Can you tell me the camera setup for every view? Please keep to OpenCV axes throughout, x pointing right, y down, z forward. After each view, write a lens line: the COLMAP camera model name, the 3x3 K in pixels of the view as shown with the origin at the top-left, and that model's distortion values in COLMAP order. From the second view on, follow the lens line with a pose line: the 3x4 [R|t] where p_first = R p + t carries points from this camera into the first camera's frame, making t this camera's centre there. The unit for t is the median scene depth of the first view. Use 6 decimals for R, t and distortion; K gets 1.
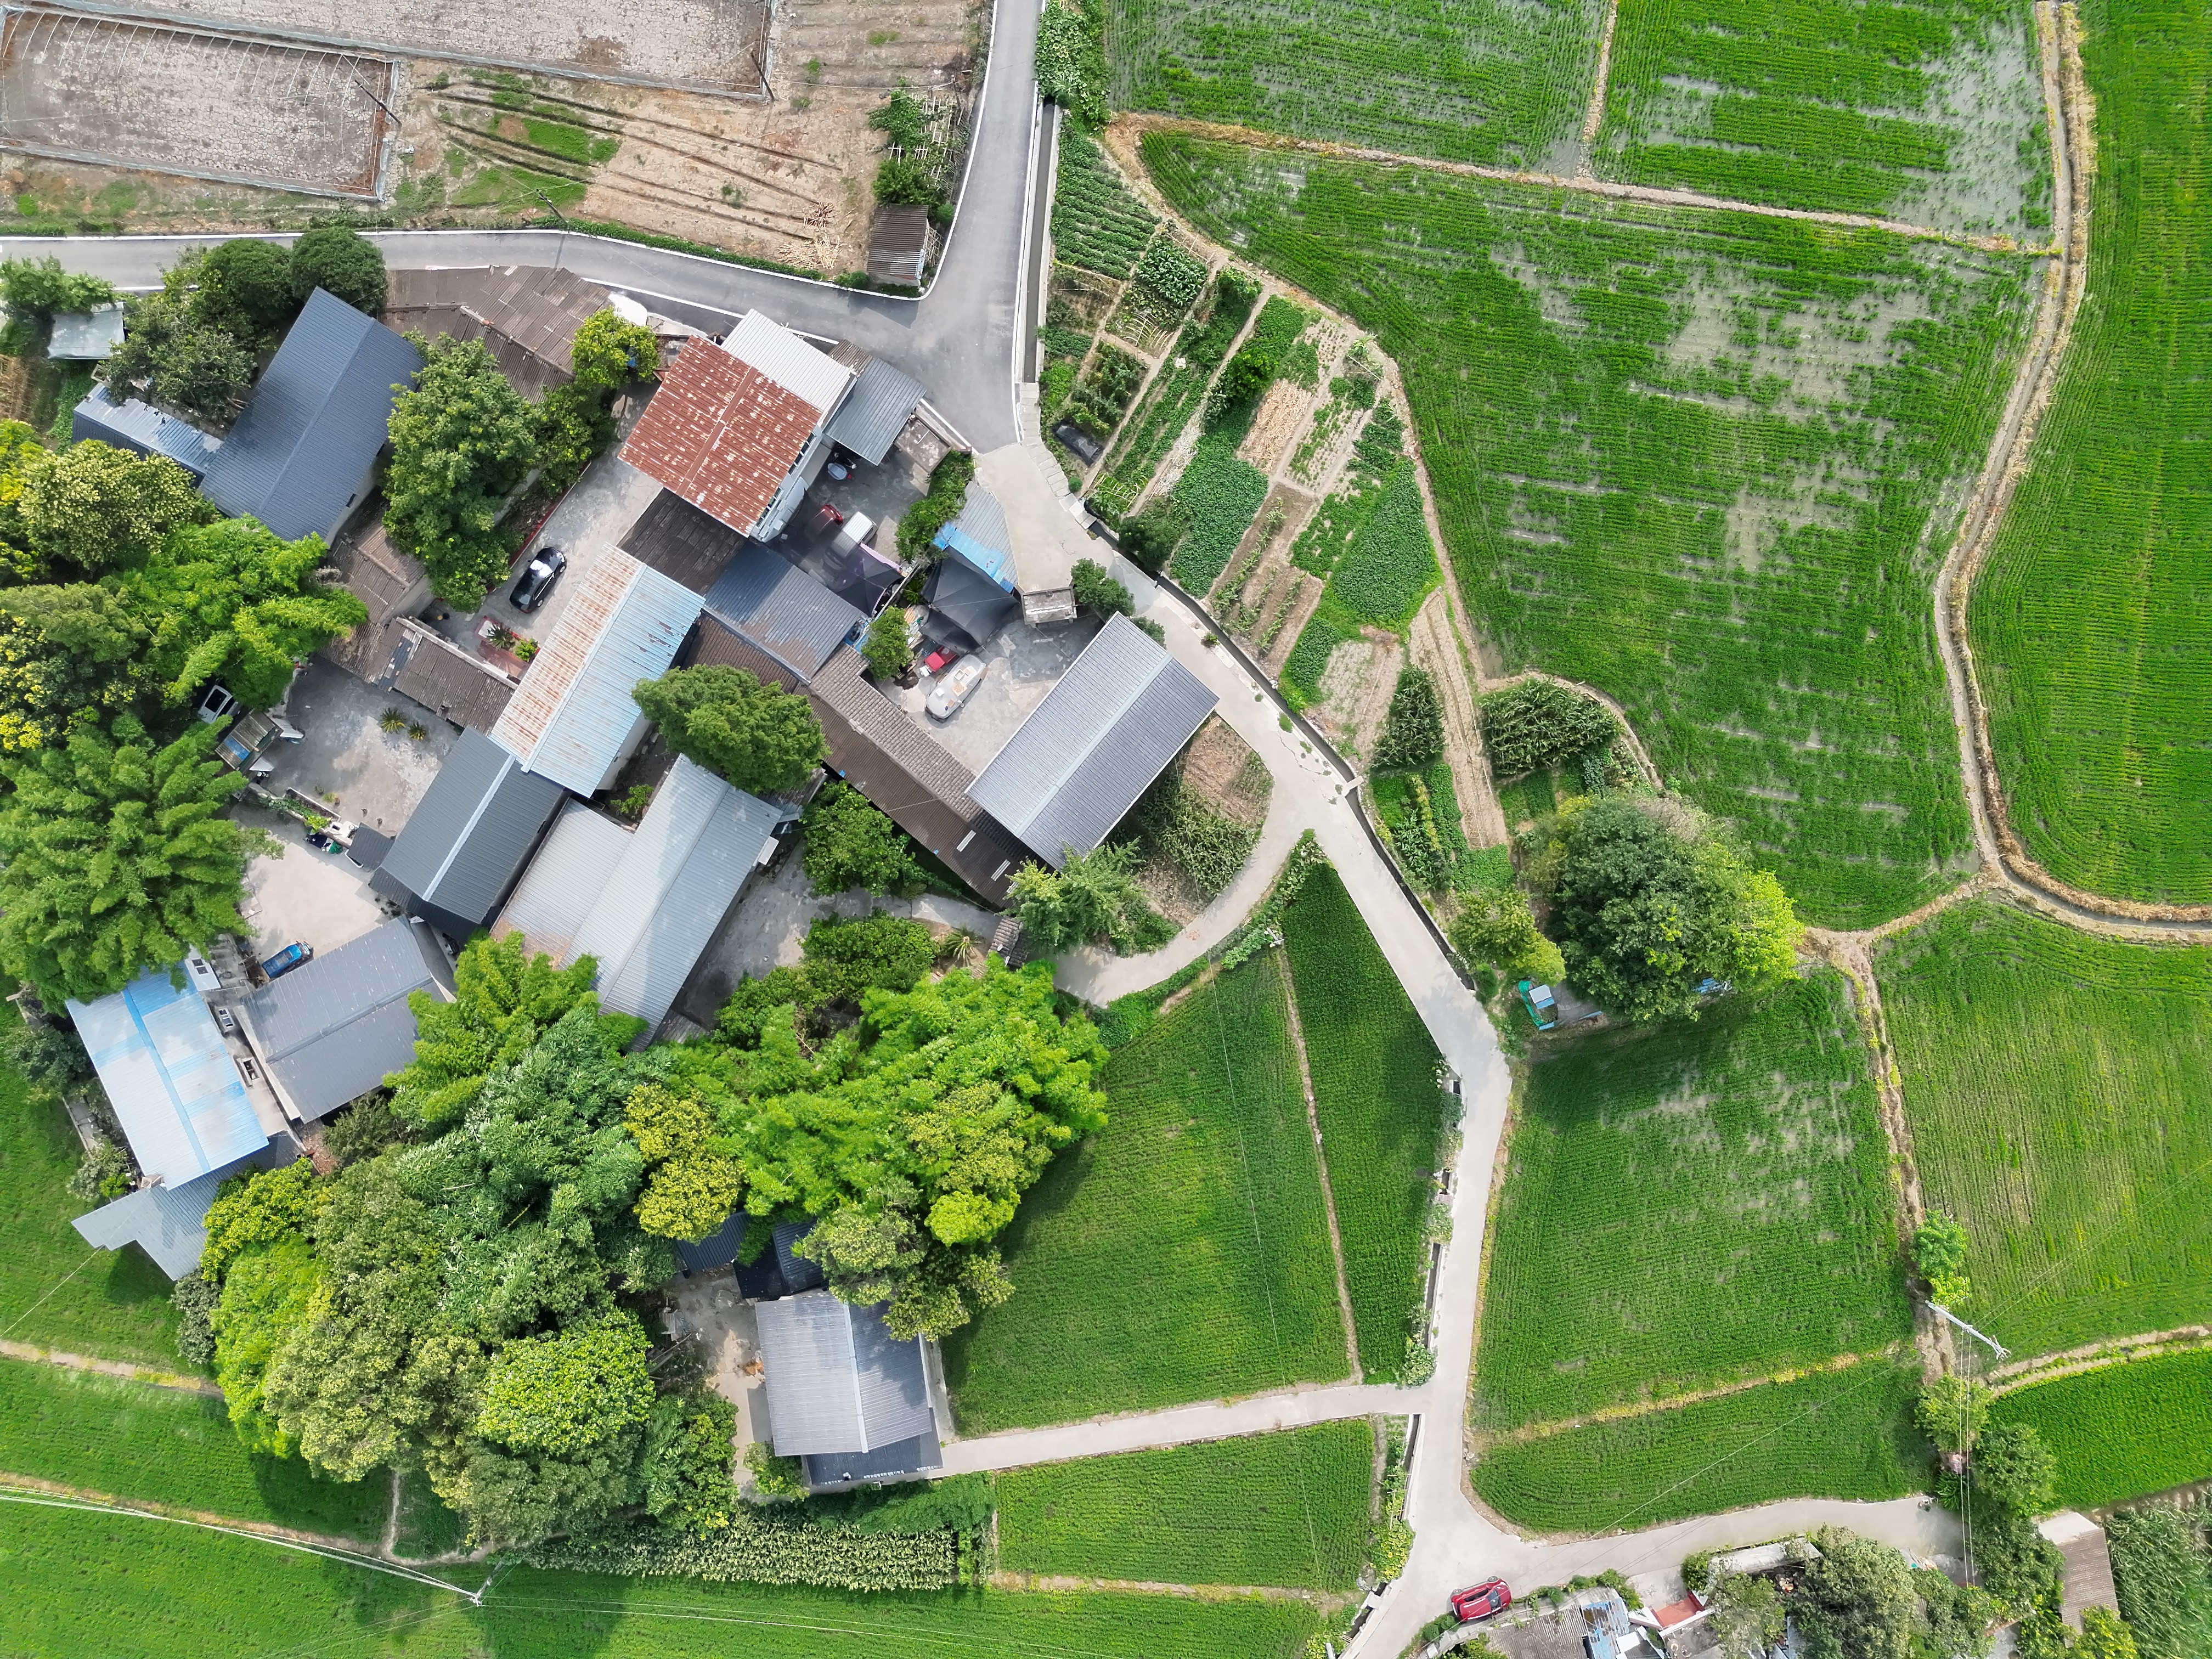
lens RADIAL K [[1549.5, 0, 1106.0], [0, 1549.5, 829.5], [0, 0, 1]] dist [0.057629, -0.064009]
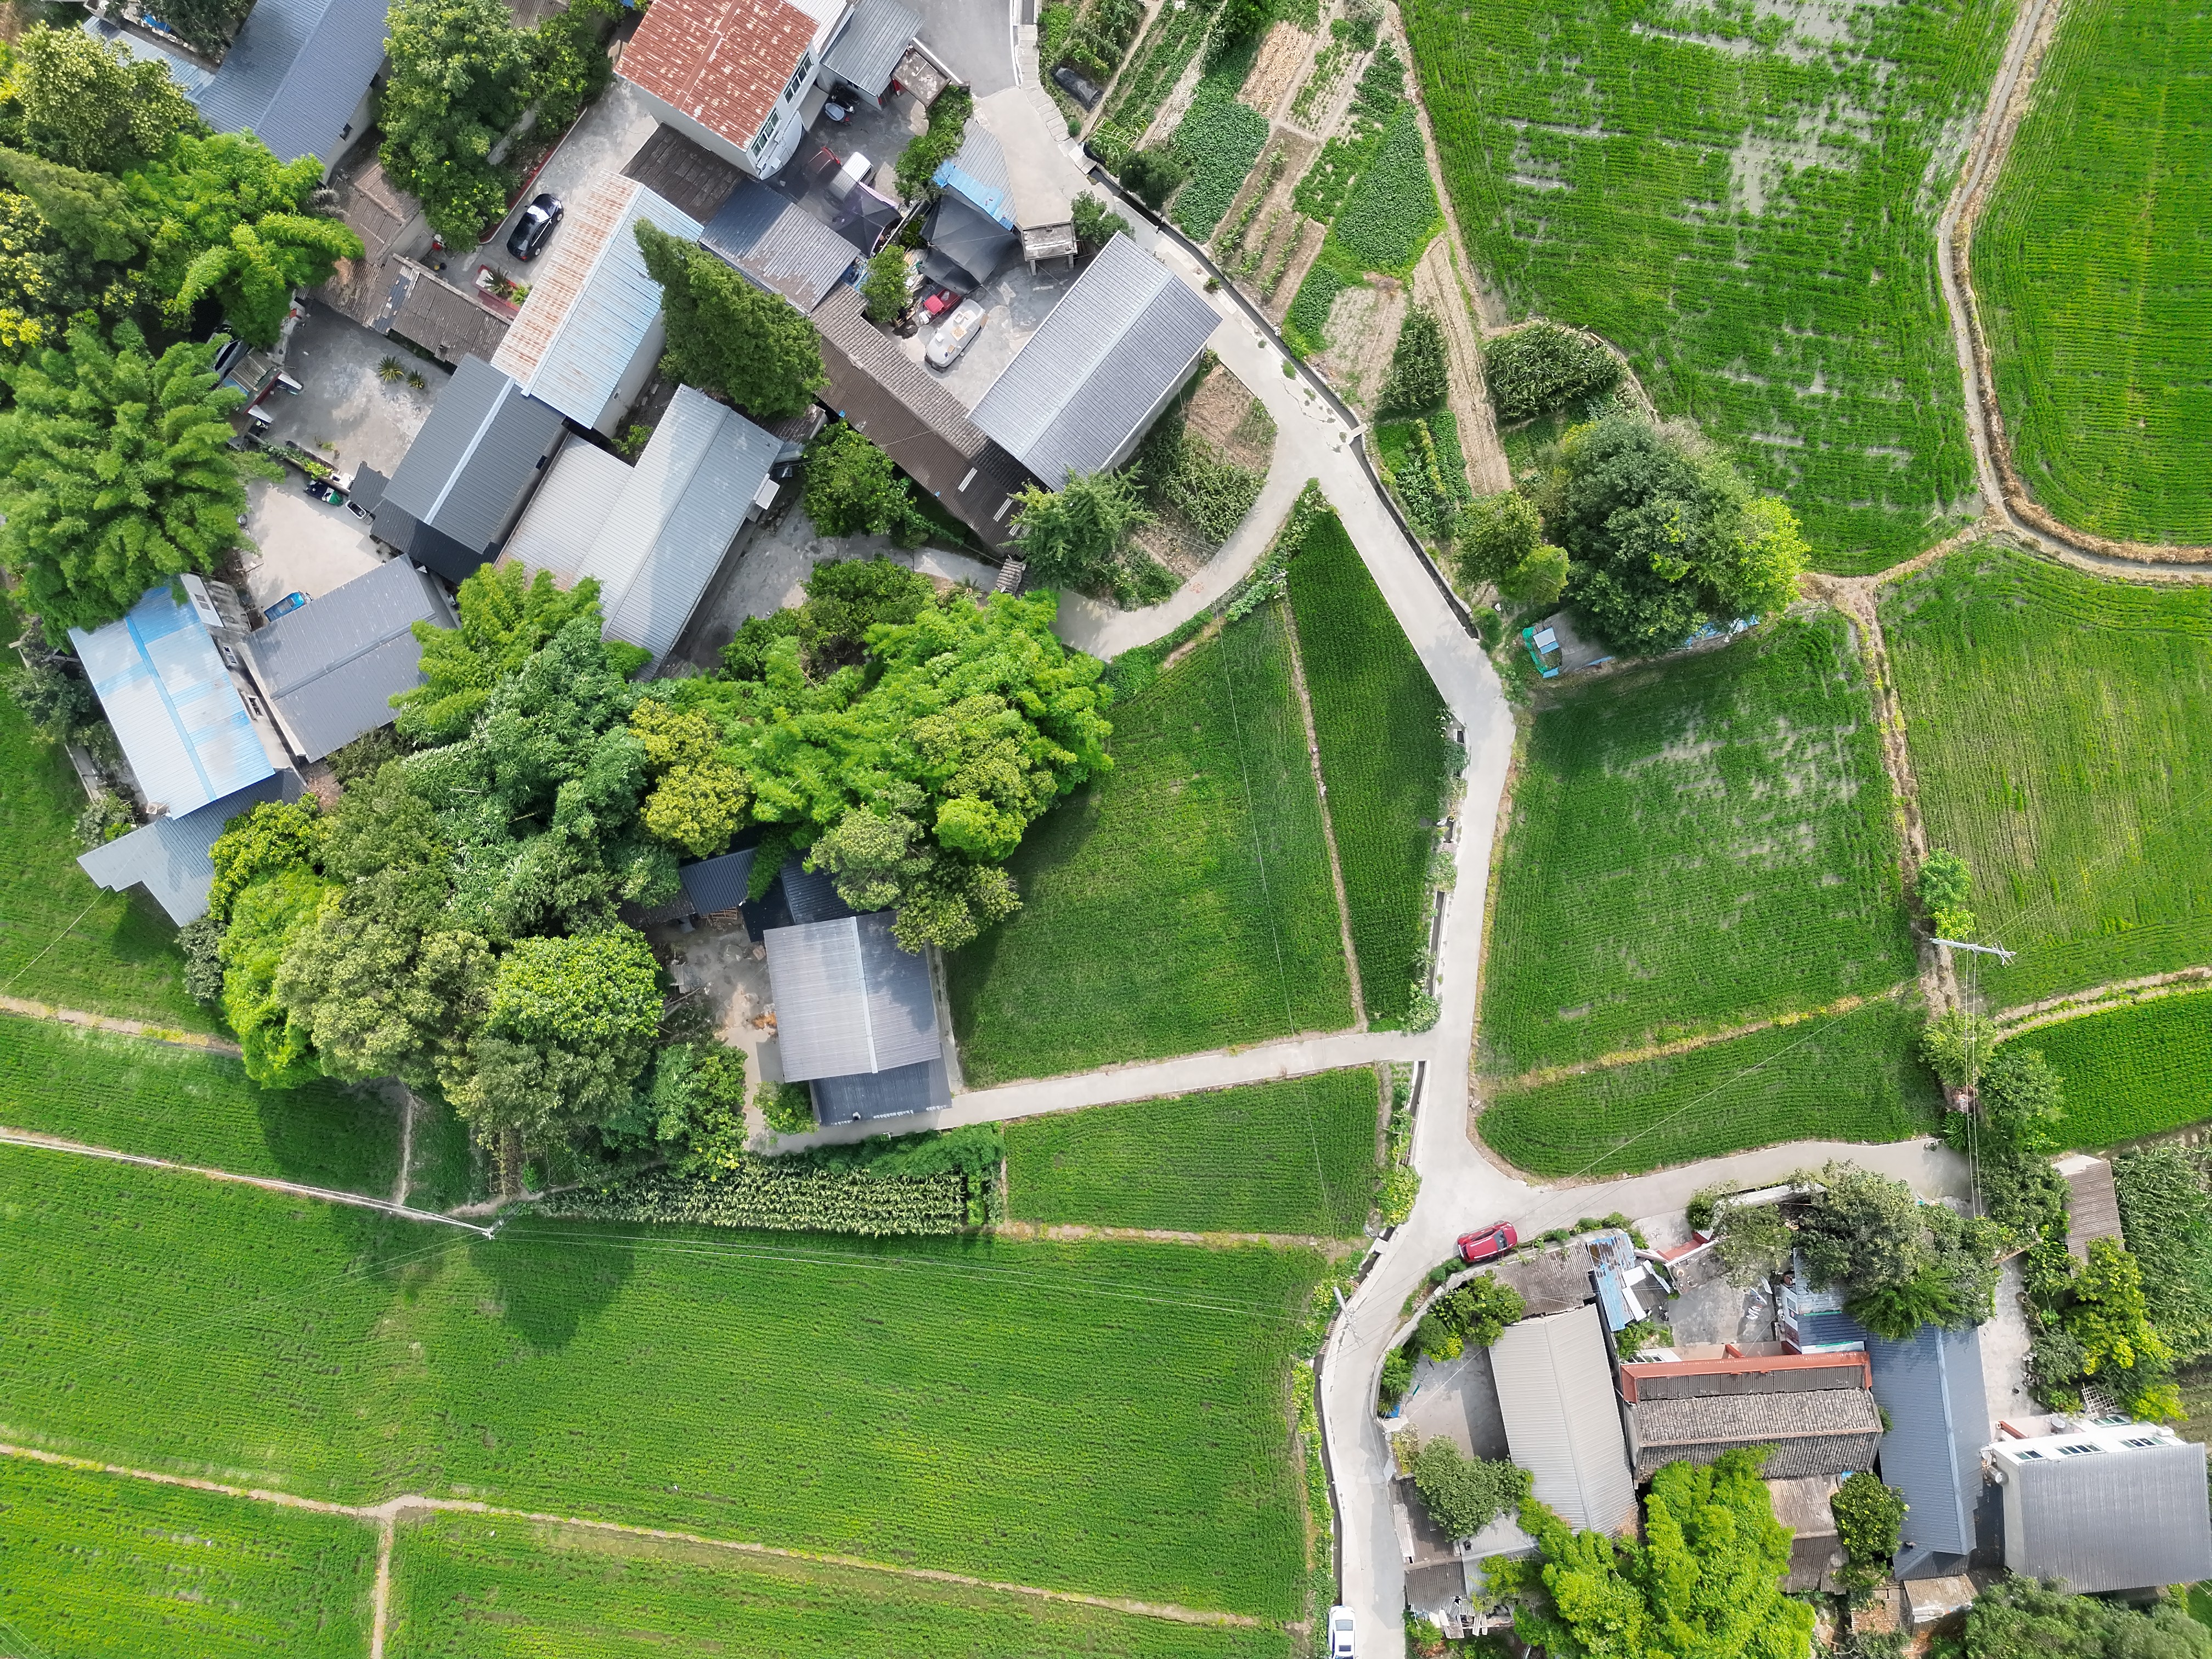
lens RADIAL K [[1549.5, 0, 1106.0], [0, 1549.5, 829.5], [0, 0, 1]] dist [0.057629, -0.064009]
pose [[0.999966, -0.008178, 0.001232, -0.004807], [0.008169, 0.999941, 0.007205, 0.219181], [-0.001291, -0.007195, 0.999973, -0.000030]]
